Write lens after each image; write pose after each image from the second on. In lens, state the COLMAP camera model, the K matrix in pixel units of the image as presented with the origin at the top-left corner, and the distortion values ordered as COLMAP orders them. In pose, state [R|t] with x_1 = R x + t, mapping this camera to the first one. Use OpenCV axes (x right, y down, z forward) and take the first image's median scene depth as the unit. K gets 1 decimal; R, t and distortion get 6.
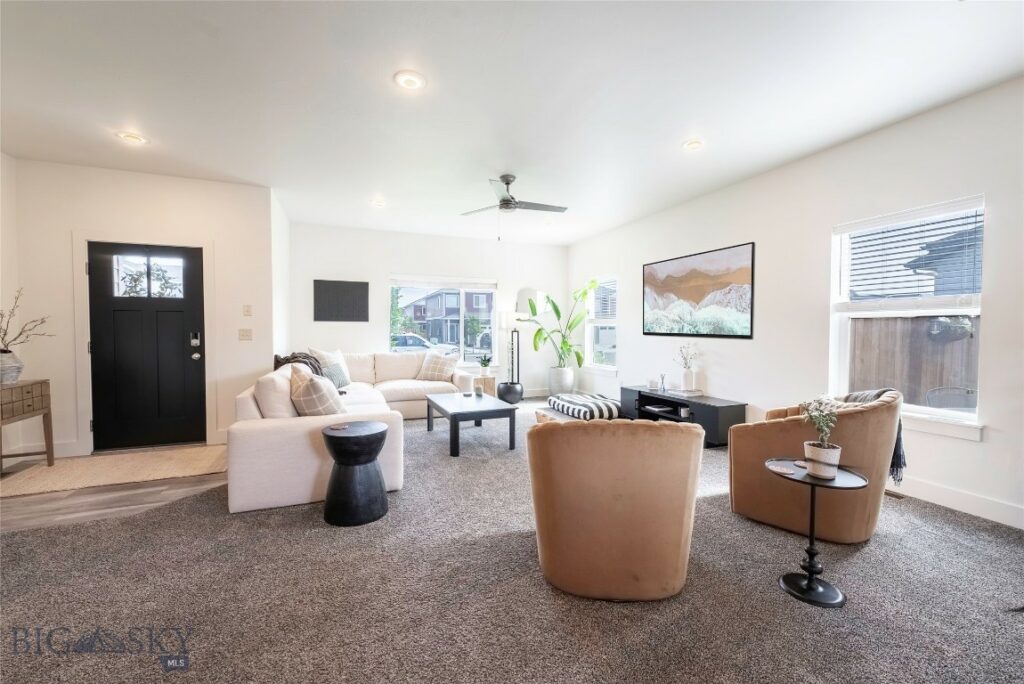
lens RADIAL K [[406.9, 0, 508.0], [0, 406.9, 339.0], [0, 0, 1]] dist [0.001390, 0.000132]
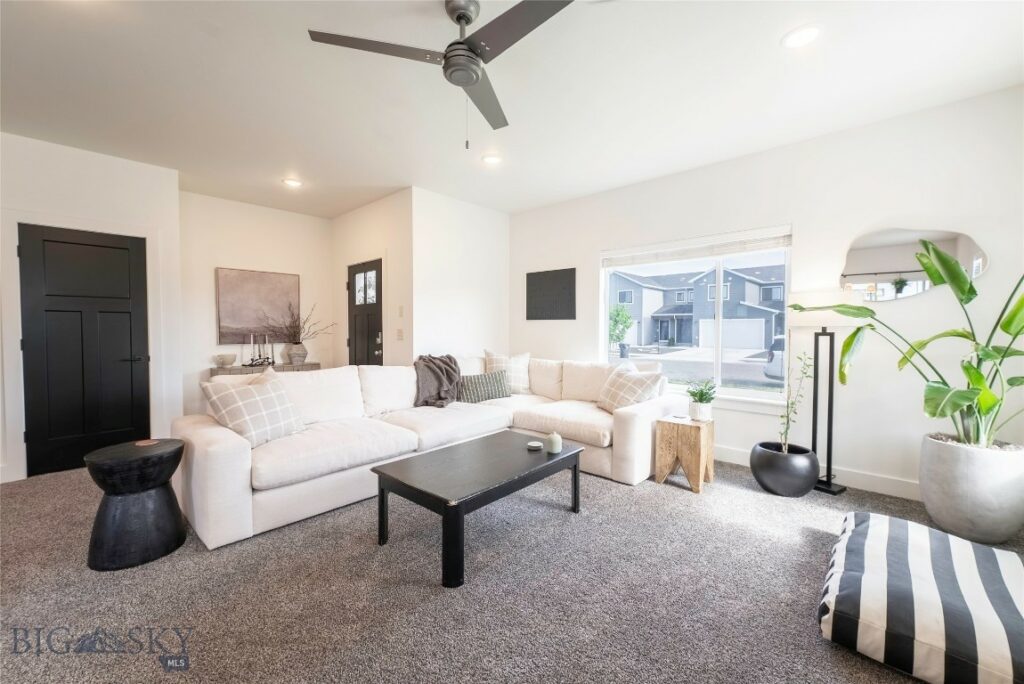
lens RADIAL K [[406.9, 0, 508.0], [0, 406.9, 339.0], [0, 0, 1]] dist [0.001390, 0.000132]
pose [[0.426745, 0.022106, -0.904102, 0.375263], [-0.020902, 0.999675, 0.014577, -0.017818], [0.904130, 0.012677, 0.427069, 0.706183]]
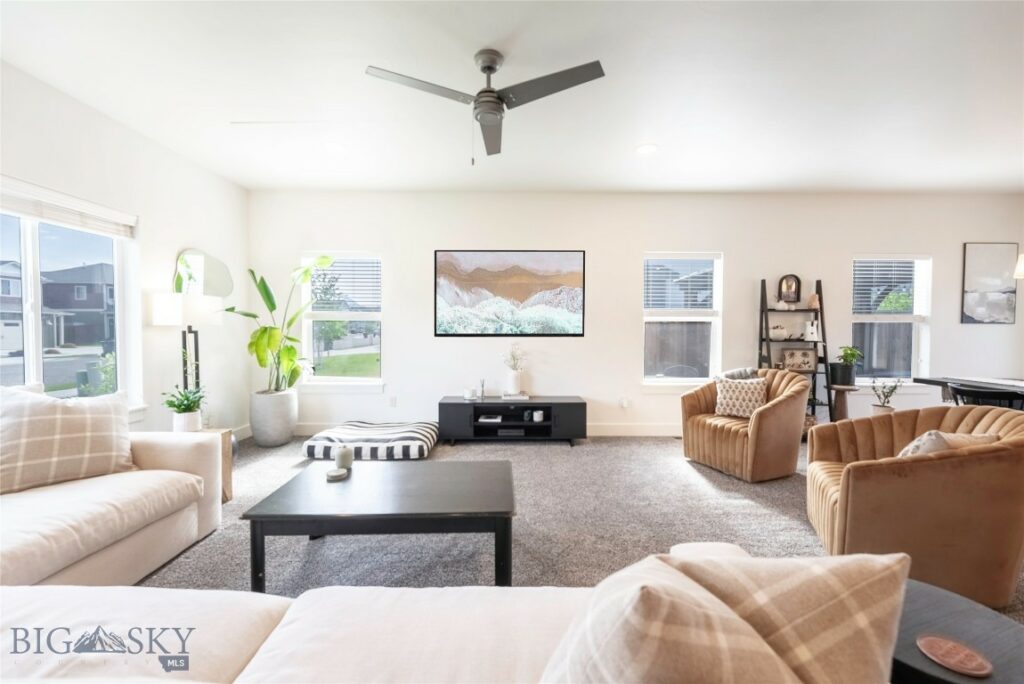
lens RADIAL K [[387.1, 0, 510.6], [0, 387.1, 350.4], [0, 0, 1]] dist [0.001712, 0.000155]
pose [[0.360008, -0.029933, 0.932469, -0.387630], [0.030632, 0.999326, 0.020253, 0.007666], [-0.932446, 0.021272, 0.360682, 0.664854]]
